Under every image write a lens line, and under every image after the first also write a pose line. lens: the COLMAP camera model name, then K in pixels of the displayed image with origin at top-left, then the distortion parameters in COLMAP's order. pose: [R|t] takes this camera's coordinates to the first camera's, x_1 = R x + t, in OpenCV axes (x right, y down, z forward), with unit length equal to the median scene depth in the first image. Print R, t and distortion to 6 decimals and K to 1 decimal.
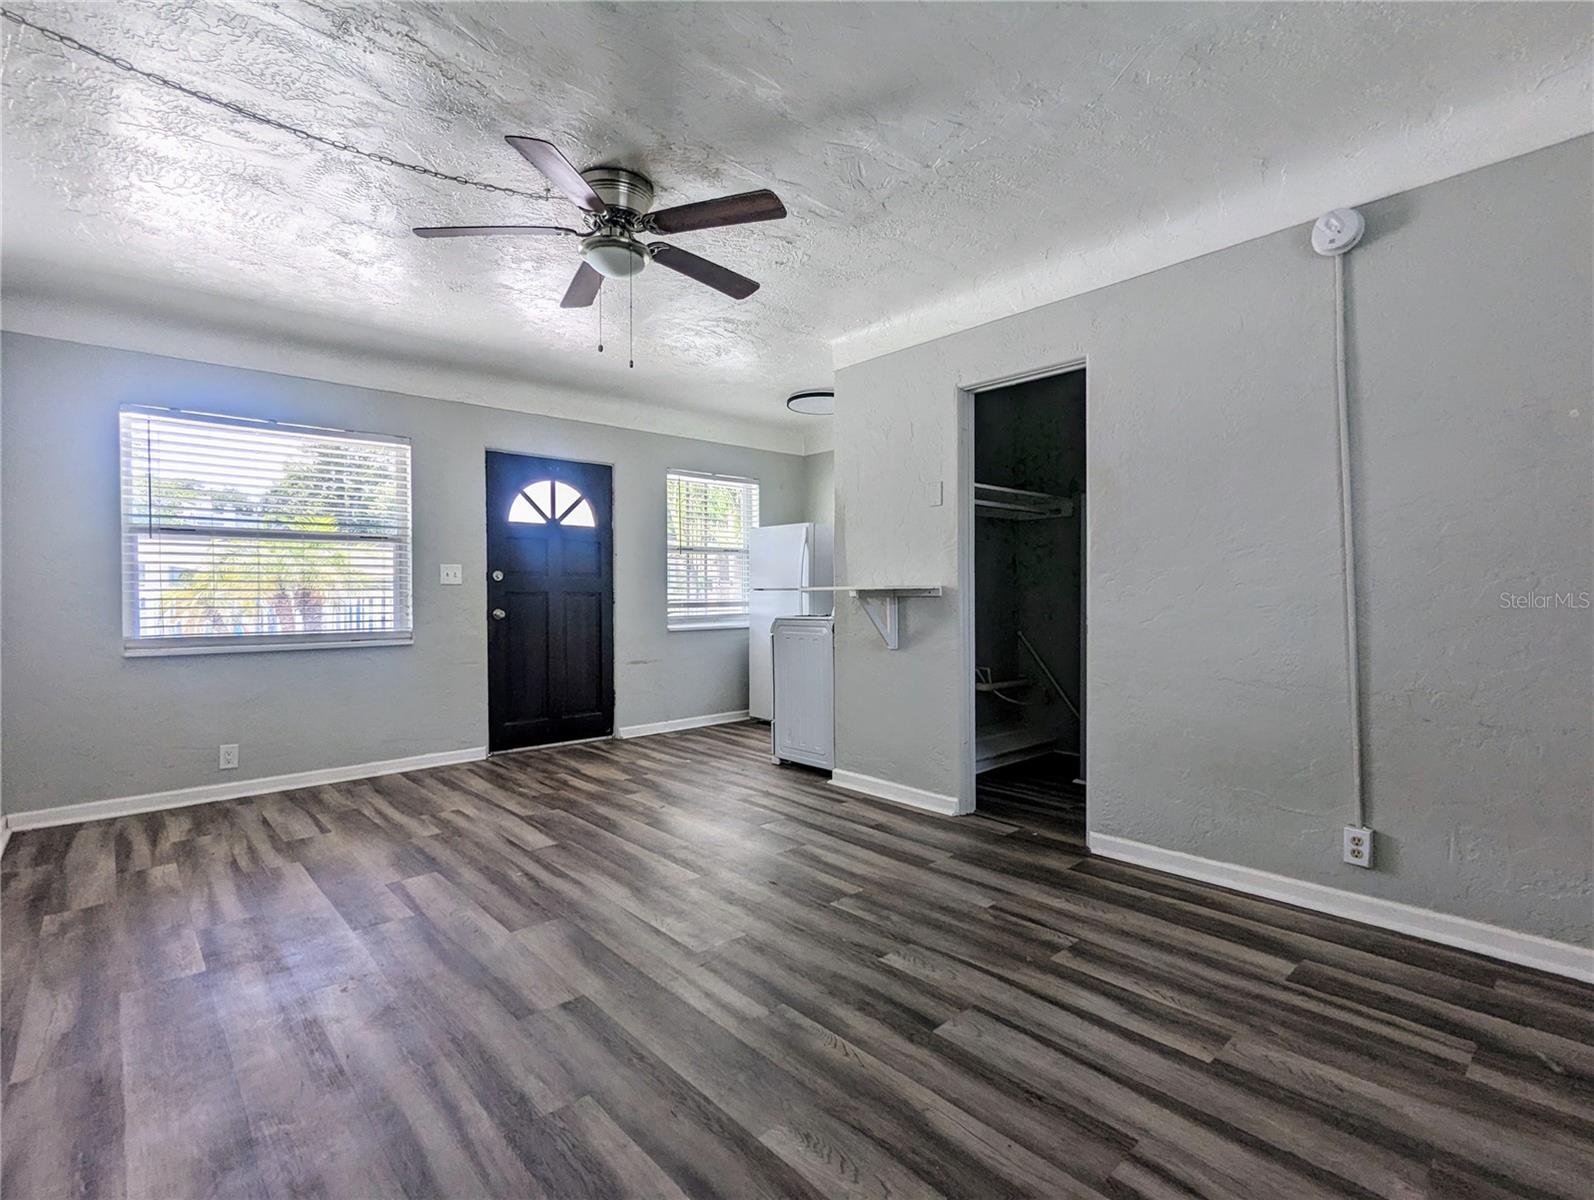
lens RADIAL K [[749.3, 0, 797.0], [0, 749.3, 600.0], [0, 0, 1]] dist [0.000810, 0.000694]
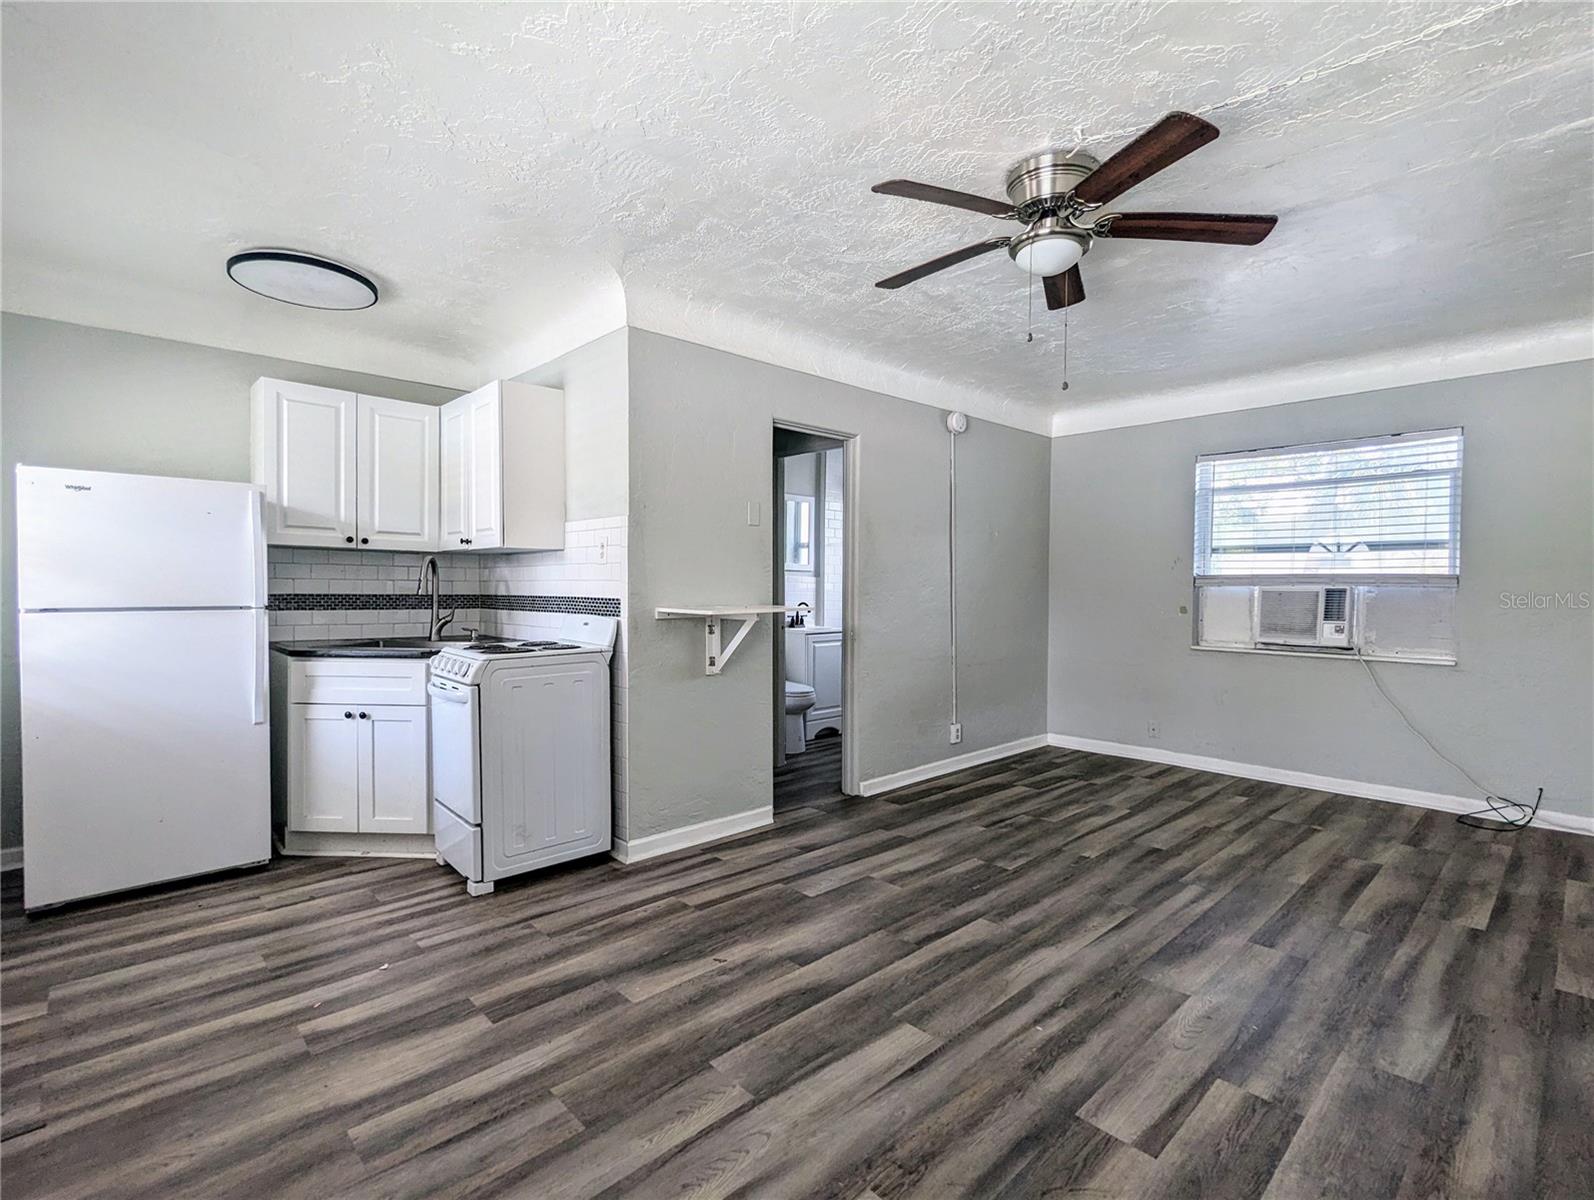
lens RADIAL K [[749.3, 0, 797.0], [0, 749.3, 600.0], [0, 0, 1]] dist [0.000810, 0.000694]
pose [[-0.004734, -0.016875, 0.999846, -1.133753], [0.005973, 0.999839, 0.016903, -0.060921], [-0.999971, 0.006052, -0.004632, 1.293988]]
